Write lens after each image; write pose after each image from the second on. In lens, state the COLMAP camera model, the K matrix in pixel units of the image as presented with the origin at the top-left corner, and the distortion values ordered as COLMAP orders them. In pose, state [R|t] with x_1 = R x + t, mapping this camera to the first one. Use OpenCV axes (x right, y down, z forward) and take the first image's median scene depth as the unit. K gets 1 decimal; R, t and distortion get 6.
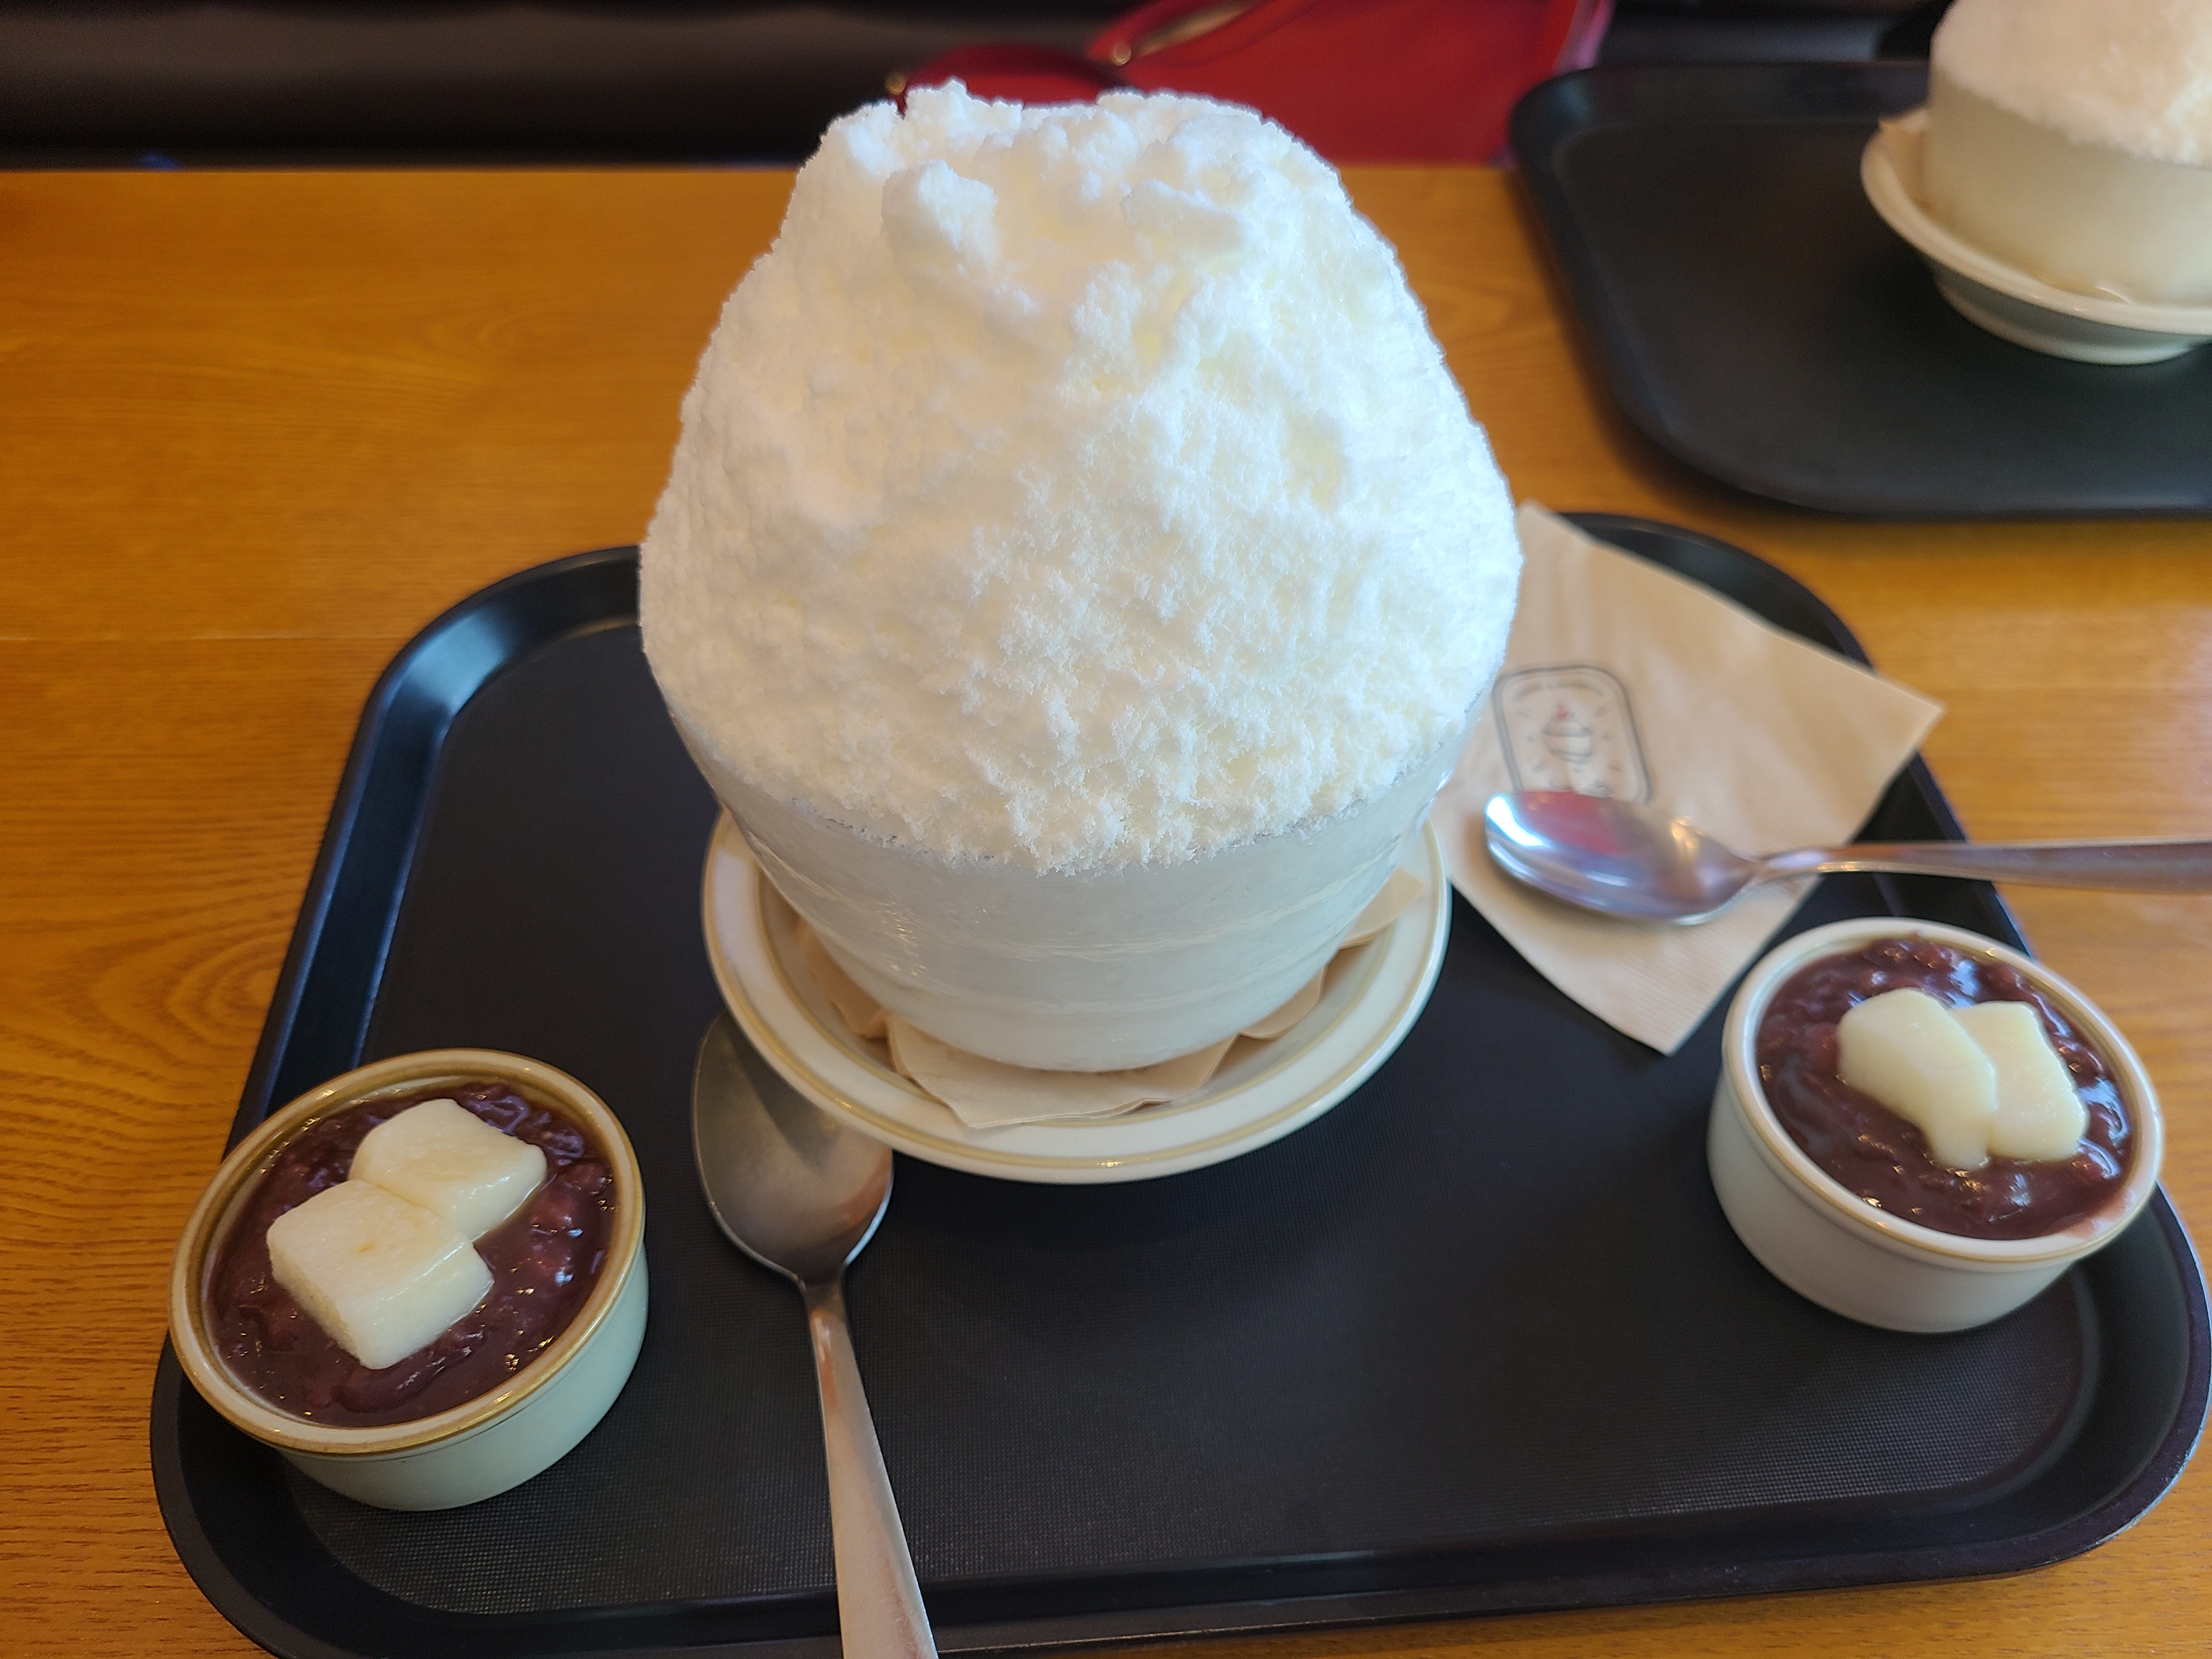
lens RADIAL K [[1645.0, 0, 1100.4], [0, 1645.0, 838.9], [0, 0, 1]] dist [0.050664, -0.072285]
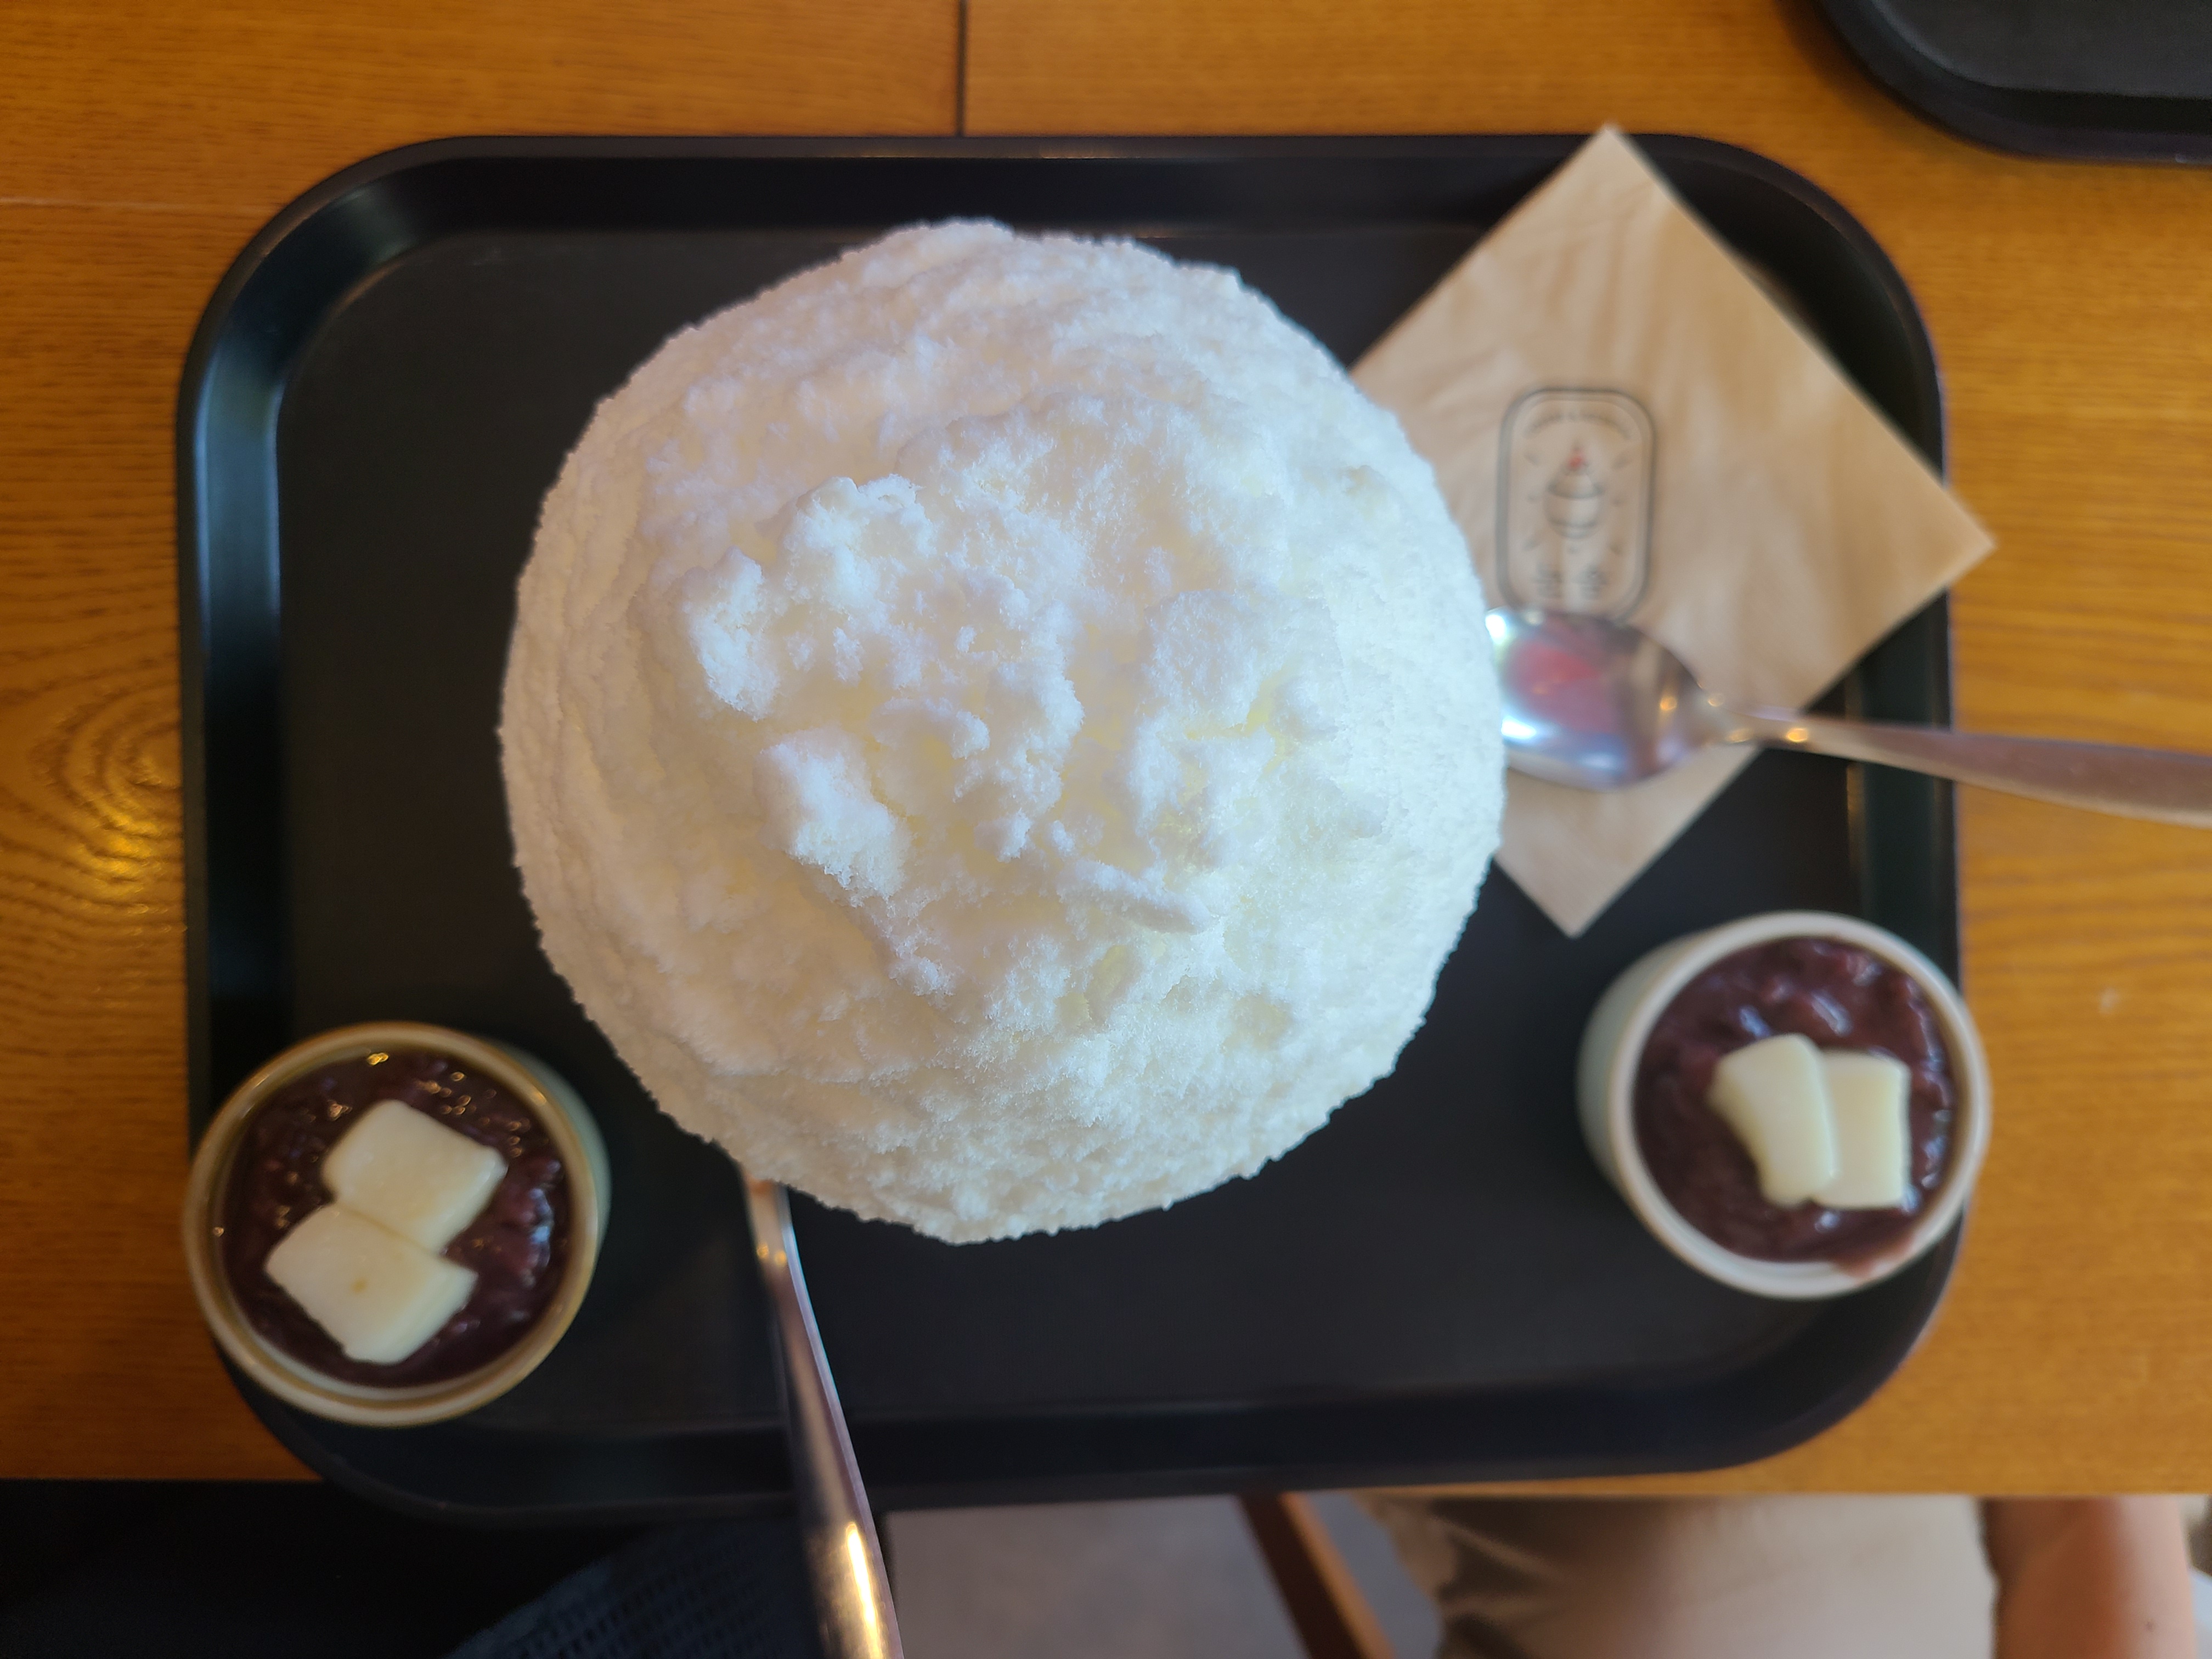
lens RADIAL K [[1696.7, 0, 1070.5], [0, 1696.7, 830.0], [0, 0, 1]] dist [0.010276, -0.000139]
pose [[0.998611, 0.044225, 0.028656, -0.001709], [-0.052299, 0.764971, 0.641938, -0.518988], [0.006469, -0.642544, 0.766221, 0.206600]]
